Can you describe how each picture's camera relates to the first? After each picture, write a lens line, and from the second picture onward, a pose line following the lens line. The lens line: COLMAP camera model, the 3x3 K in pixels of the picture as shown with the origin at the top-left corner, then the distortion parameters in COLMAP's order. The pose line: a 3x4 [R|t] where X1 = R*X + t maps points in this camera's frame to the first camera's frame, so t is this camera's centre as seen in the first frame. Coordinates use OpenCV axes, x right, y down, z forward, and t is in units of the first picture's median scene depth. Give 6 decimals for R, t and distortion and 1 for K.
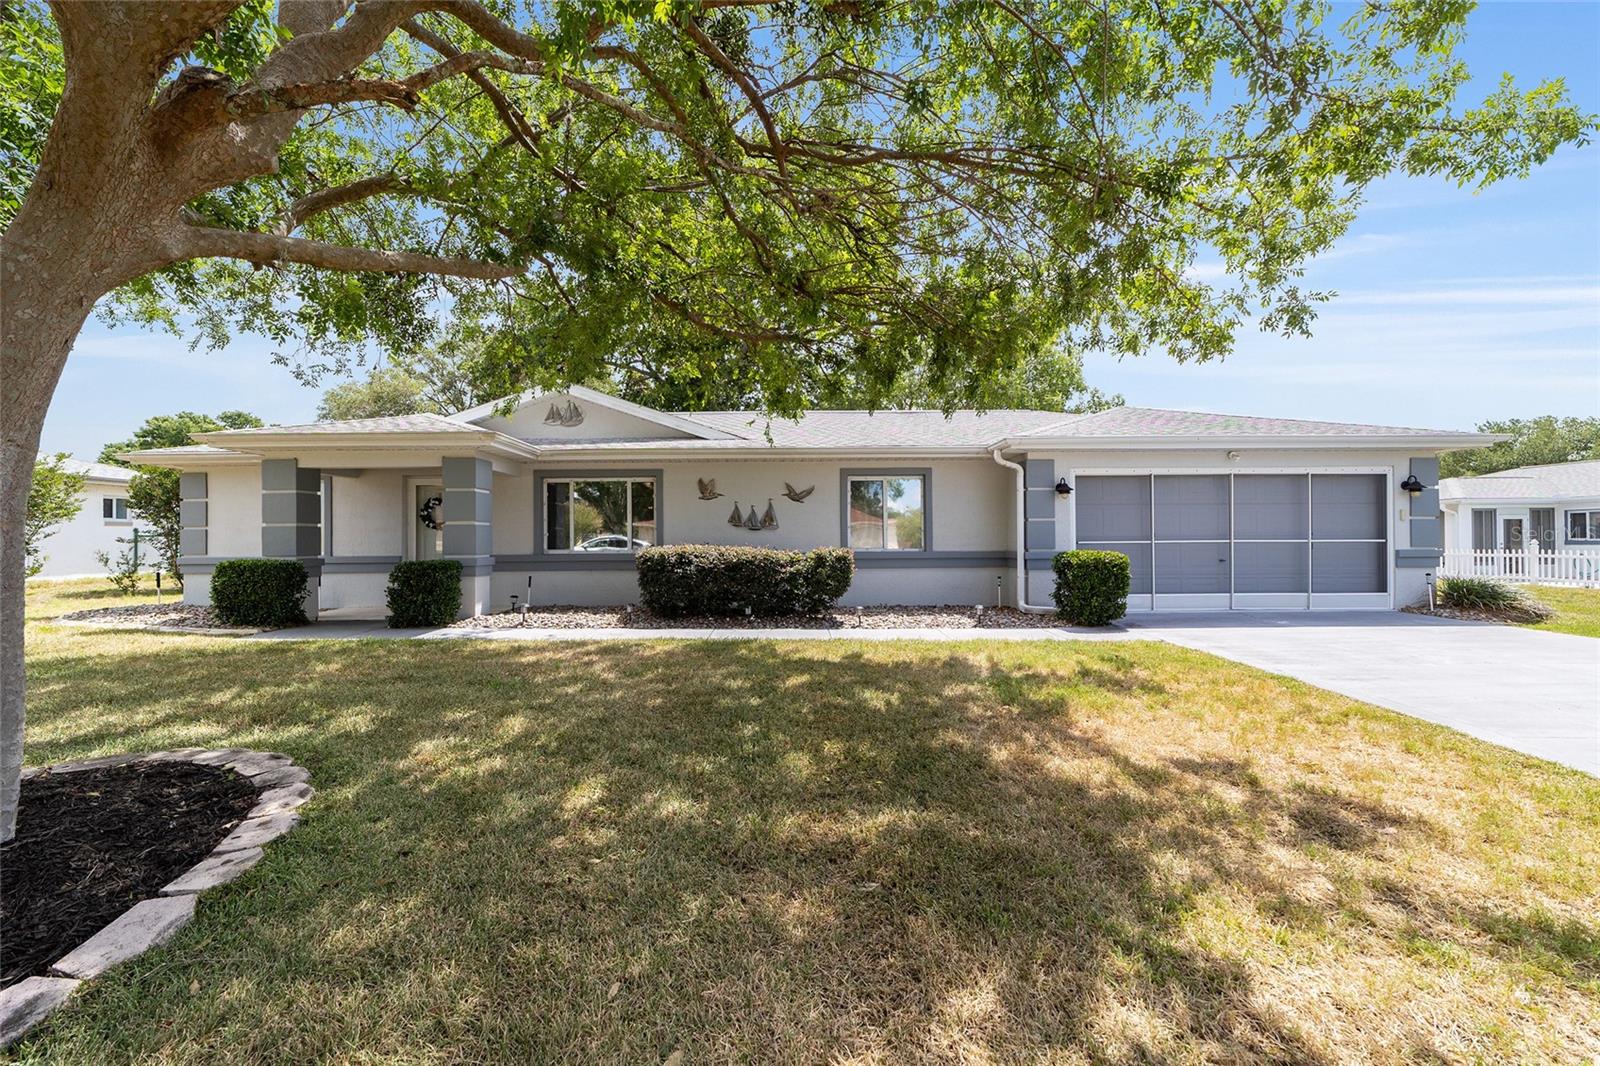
lens RADIAL K [[616.9, 0, 793.3], [0, 616.9, 538.4], [0, 0, 1]] dist [-0.016707, 0.008471]
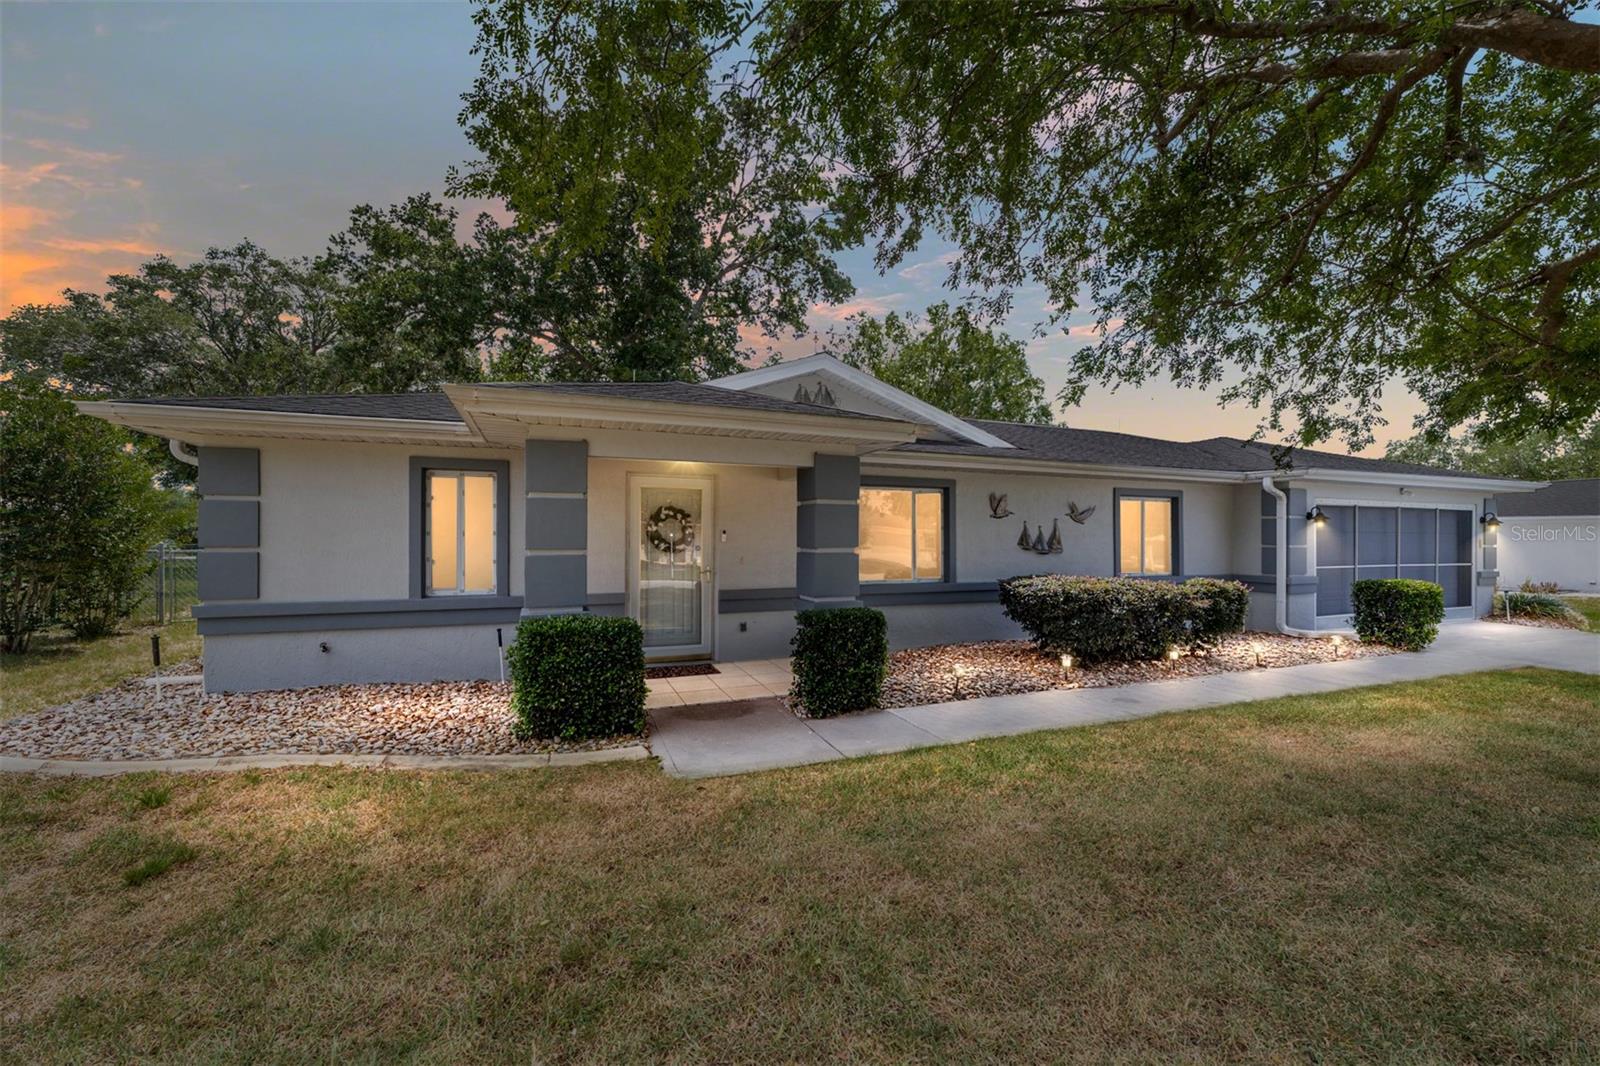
lens RADIAL K [[616.9, 0, 793.3], [0, 616.9, 538.4], [0, 0, 1]] dist [-0.016707, 0.008471]
pose [[0.931617, 0.009206, 0.363324, -0.710051], [-0.010693, 0.999941, 0.002083, -0.033383], [-0.363283, -0.005826, 0.931660, 0.312556]]
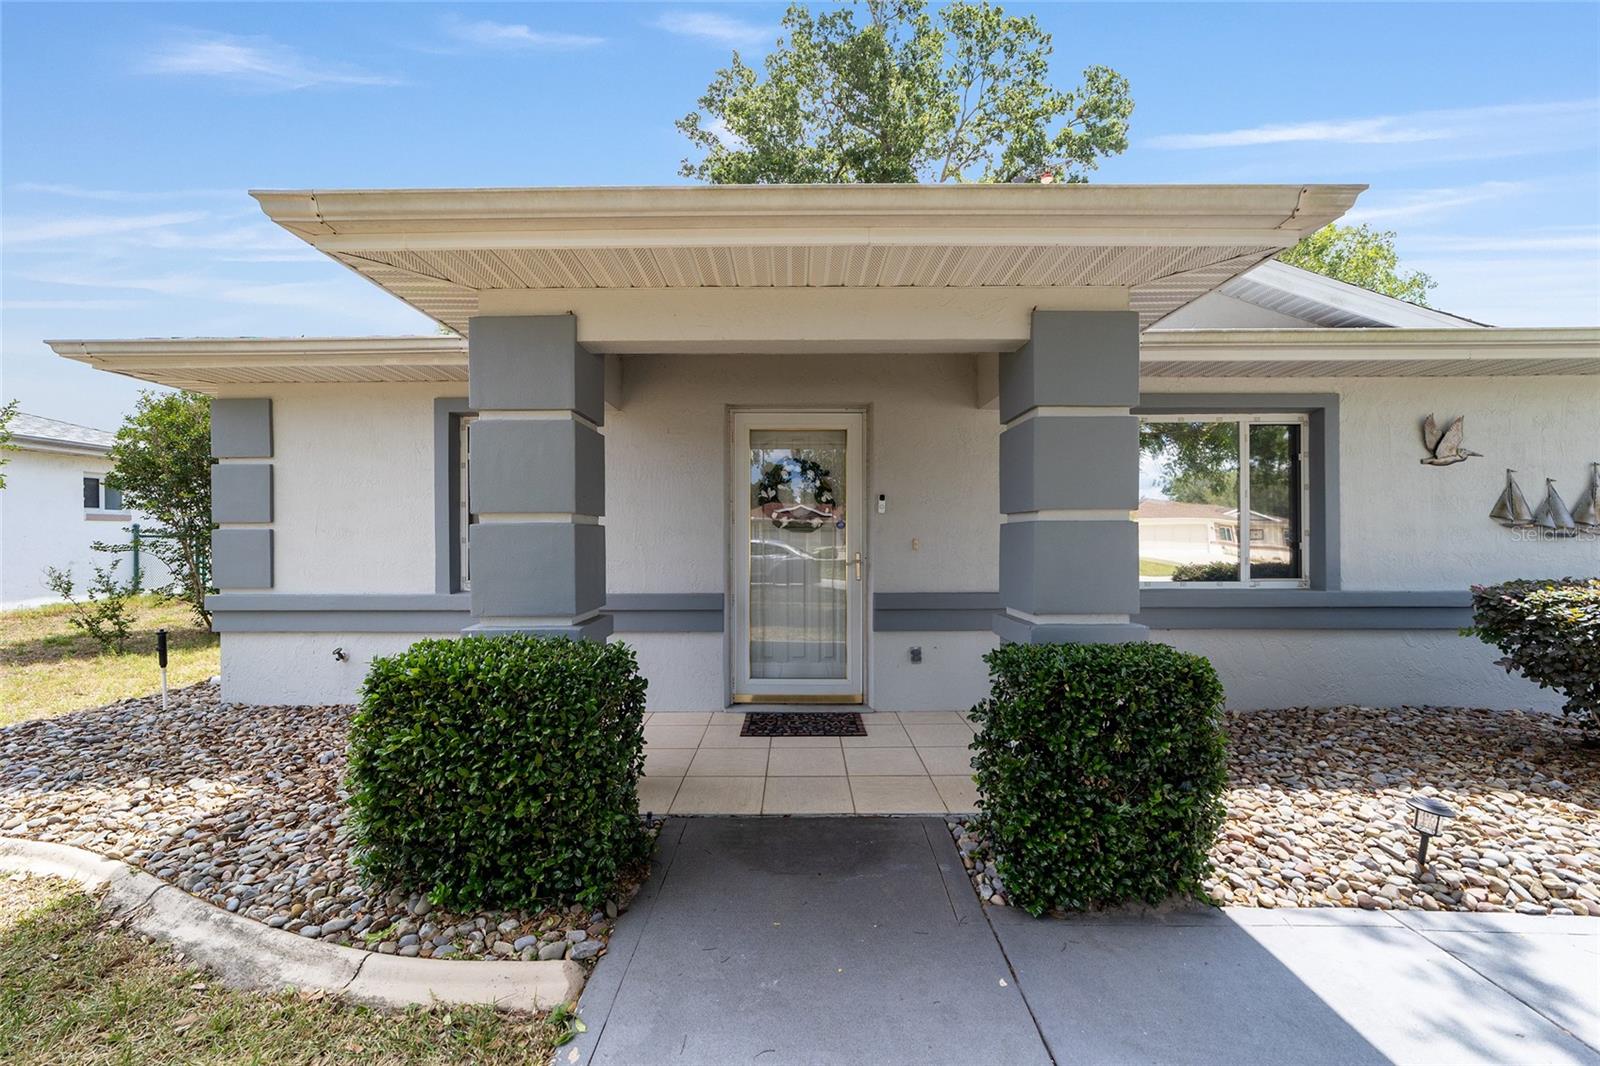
lens RADIAL K [[616.9, 0, 793.3], [0, 616.9, 538.4], [0, 0, 1]] dist [-0.016707, 0.008471]
pose [[0.999931, 0.003645, -0.011142, -0.584733], [-0.003581, 0.999977, 0.005715, -0.012239], [0.011163, -0.005675, 0.999922, 0.569178]]
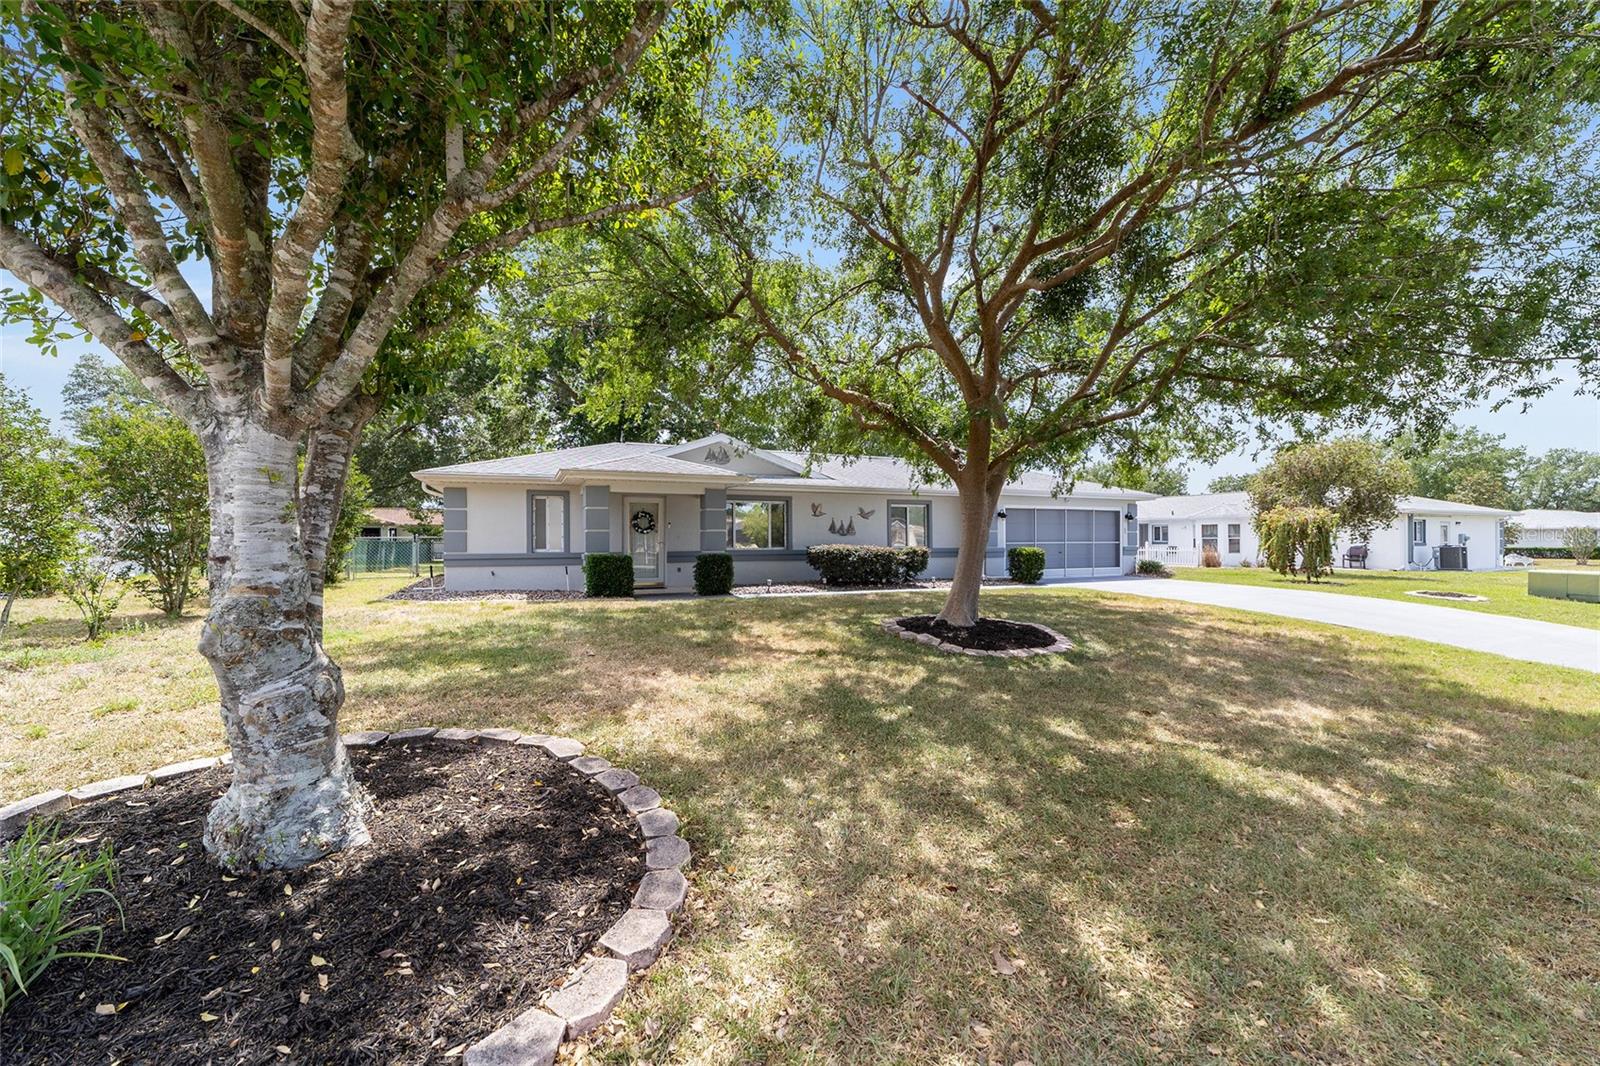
lens RADIAL K [[616.9, 0, 793.3], [0, 616.9, 538.4], [0, 0, 1]] dist [-0.016707, 0.008471]
pose [[0.915504, 0.003840, 0.402291, -0.844305], [-0.004733, 0.999988, 0.001227, -0.006881], [-0.402281, -0.003027, 0.915511, -0.451188]]
